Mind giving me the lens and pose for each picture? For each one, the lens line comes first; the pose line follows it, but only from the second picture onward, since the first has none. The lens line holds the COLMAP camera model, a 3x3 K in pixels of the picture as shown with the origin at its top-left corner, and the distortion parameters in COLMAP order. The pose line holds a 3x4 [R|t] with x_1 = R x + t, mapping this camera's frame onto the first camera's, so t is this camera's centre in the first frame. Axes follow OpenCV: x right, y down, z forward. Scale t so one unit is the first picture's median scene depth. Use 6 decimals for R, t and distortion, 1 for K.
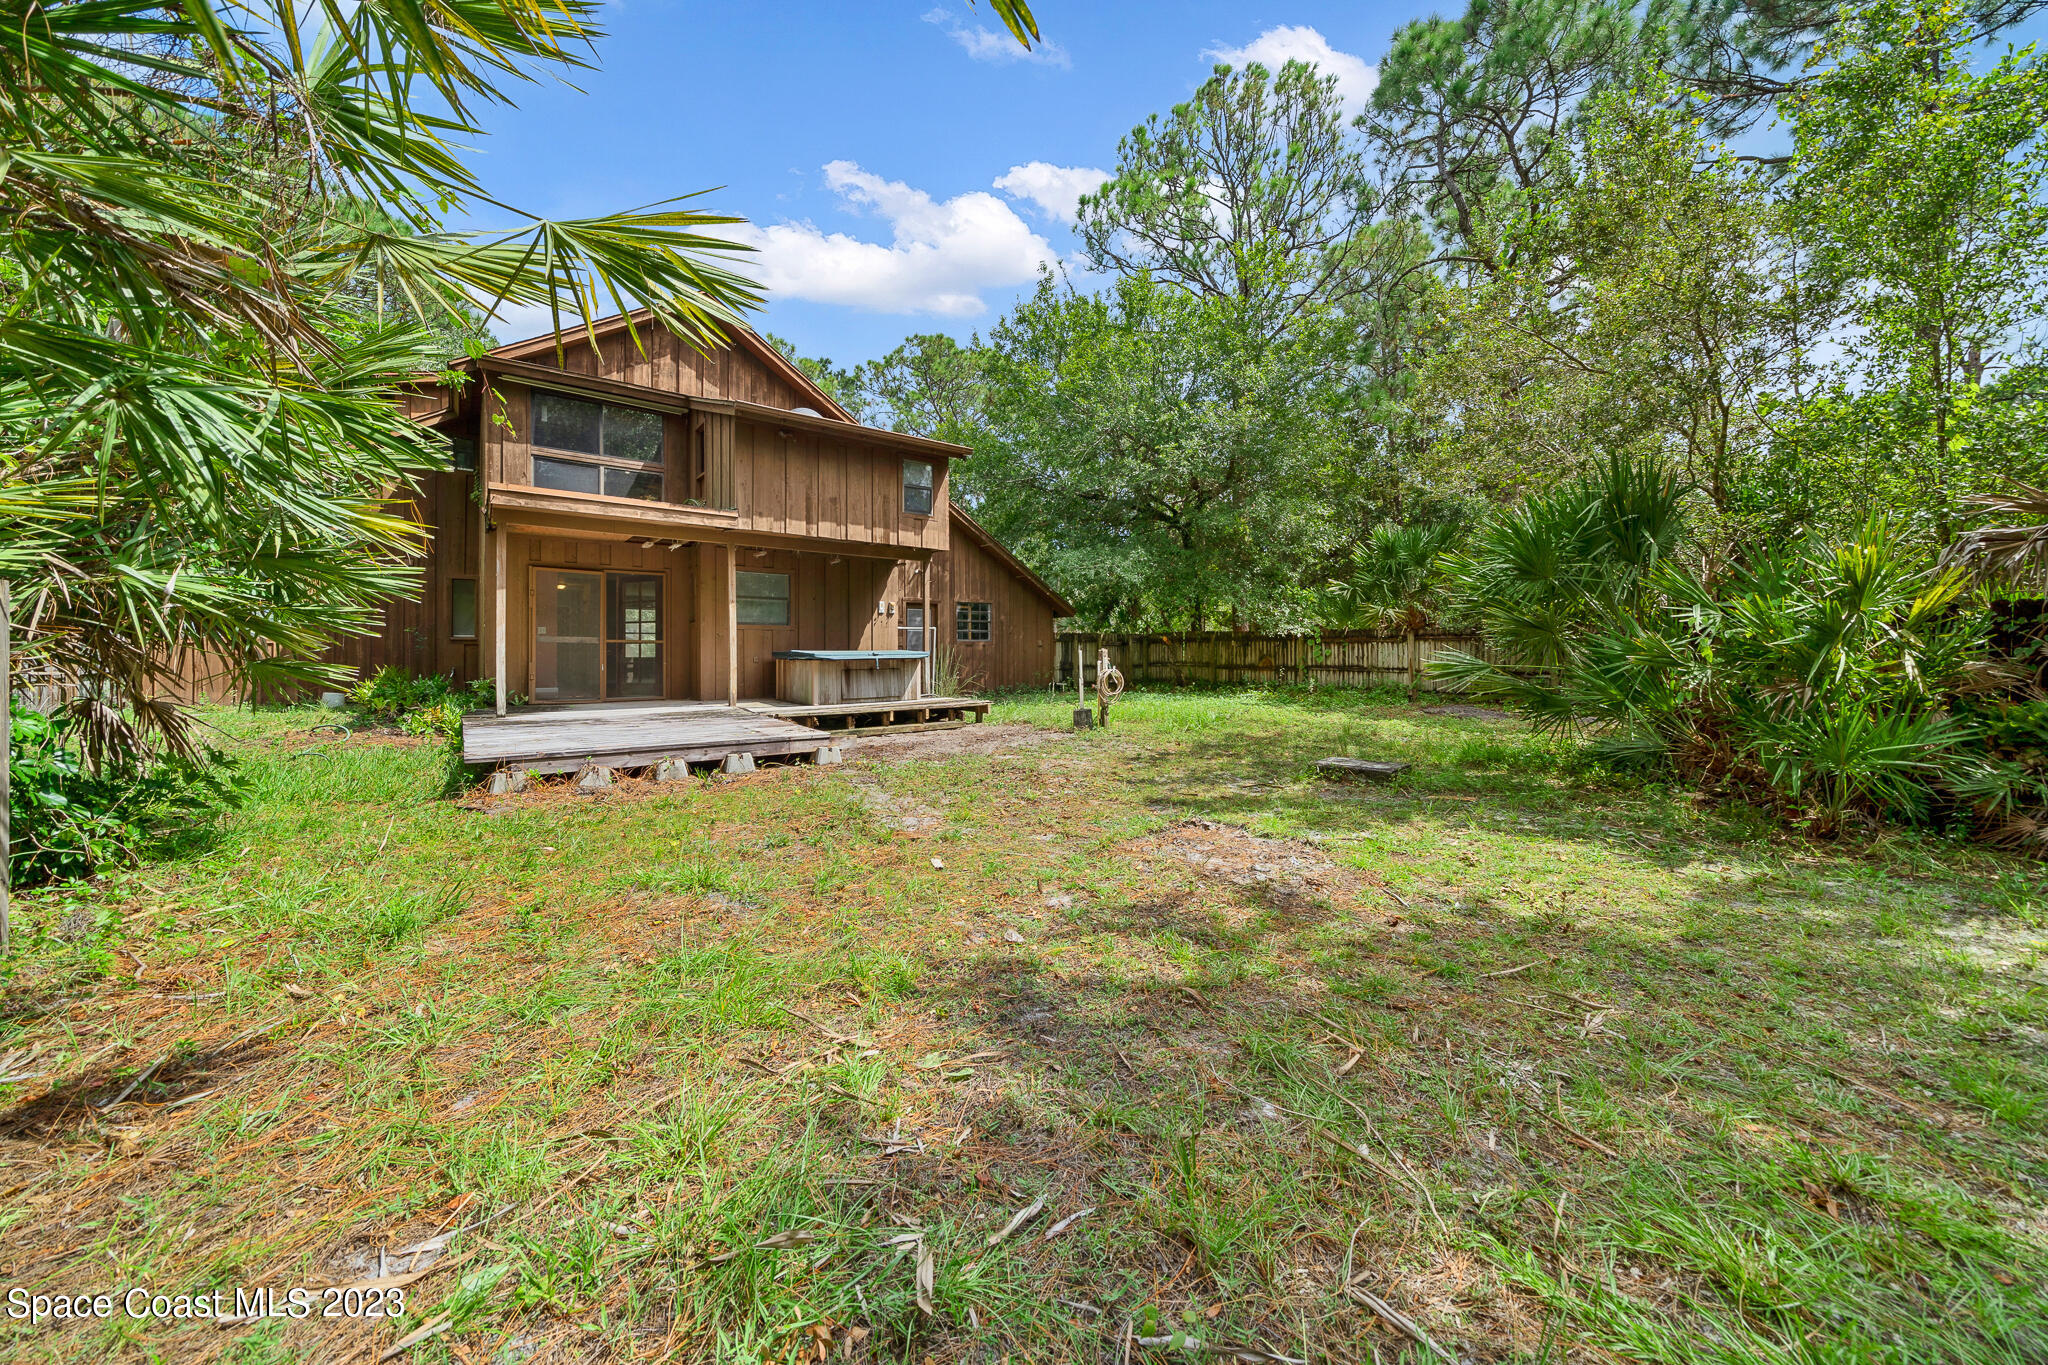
lens RADIAL K [[702.4, 0, 1017.1], [0, 702.4, 669.8], [0, 0, 1]] dist [-0.011358, -0.000111]
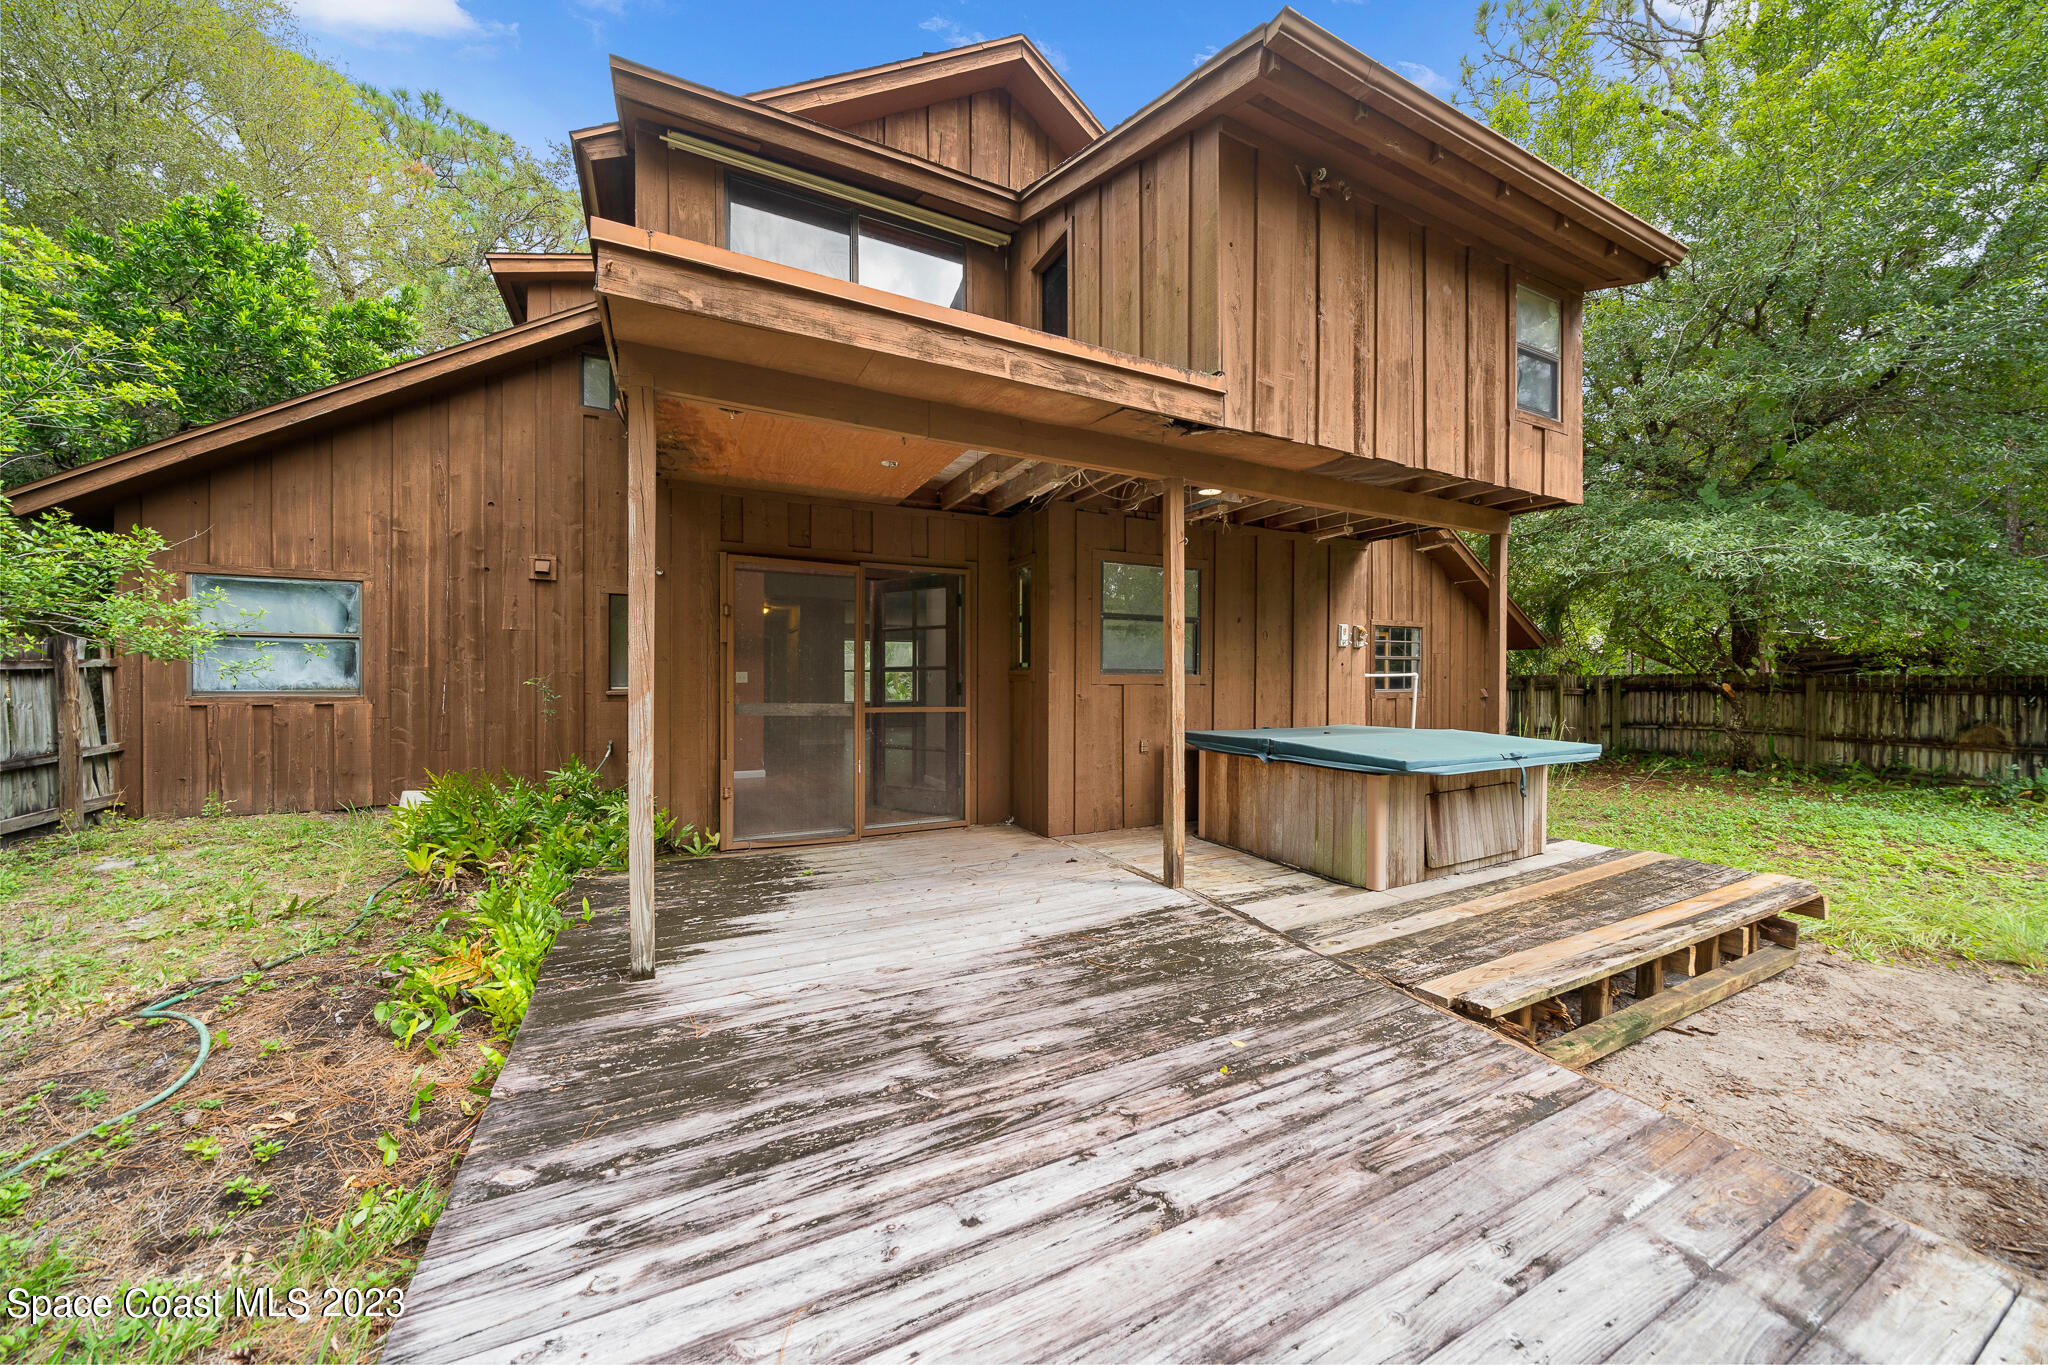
lens RADIAL K [[714.8, 0, 1024.0], [0, 714.8, 682.5], [0, 0, 1]] dist [-0.002024, -0.000006]
pose [[0.979304, 0.007801, -0.202246, -0.372035], [-0.012438, 0.999688, -0.021670, -0.048449], [0.202014, 0.023737, 0.979095, 0.535387]]
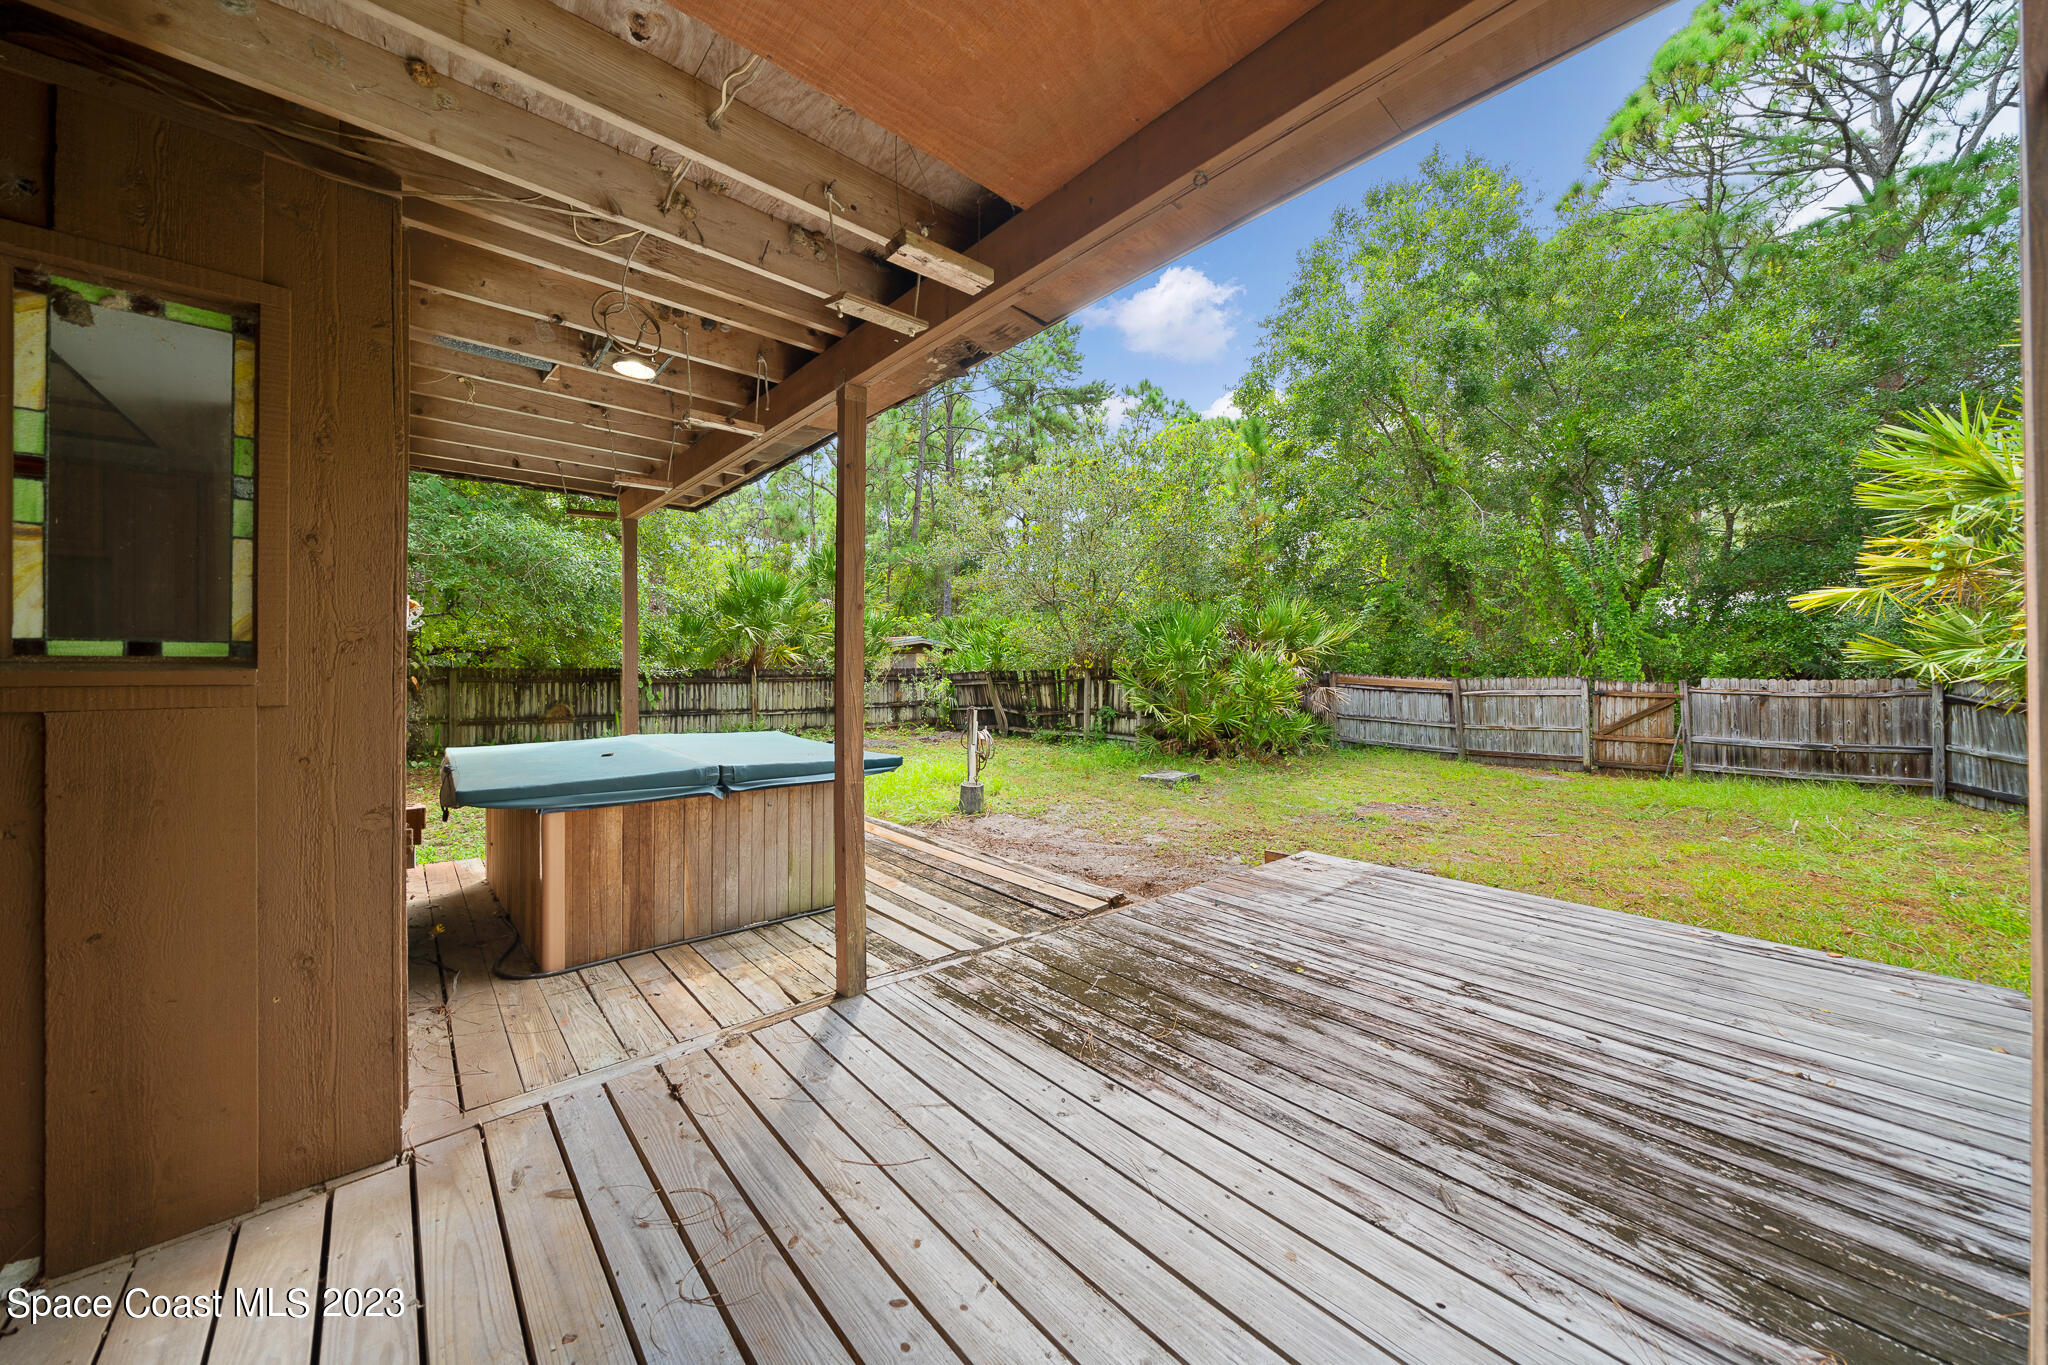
lens RADIAL K [[714.8, 0, 1024.0], [0, 714.8, 682.5], [0, 0, 1]] dist [-0.002024, -0.000006]
pose [[-0.073167, -0.017467, 0.997167, -0.593085], [0.031450, 0.999309, 0.019812, -0.060754], [-0.996824, 0.032811, -0.072567, 0.834411]]
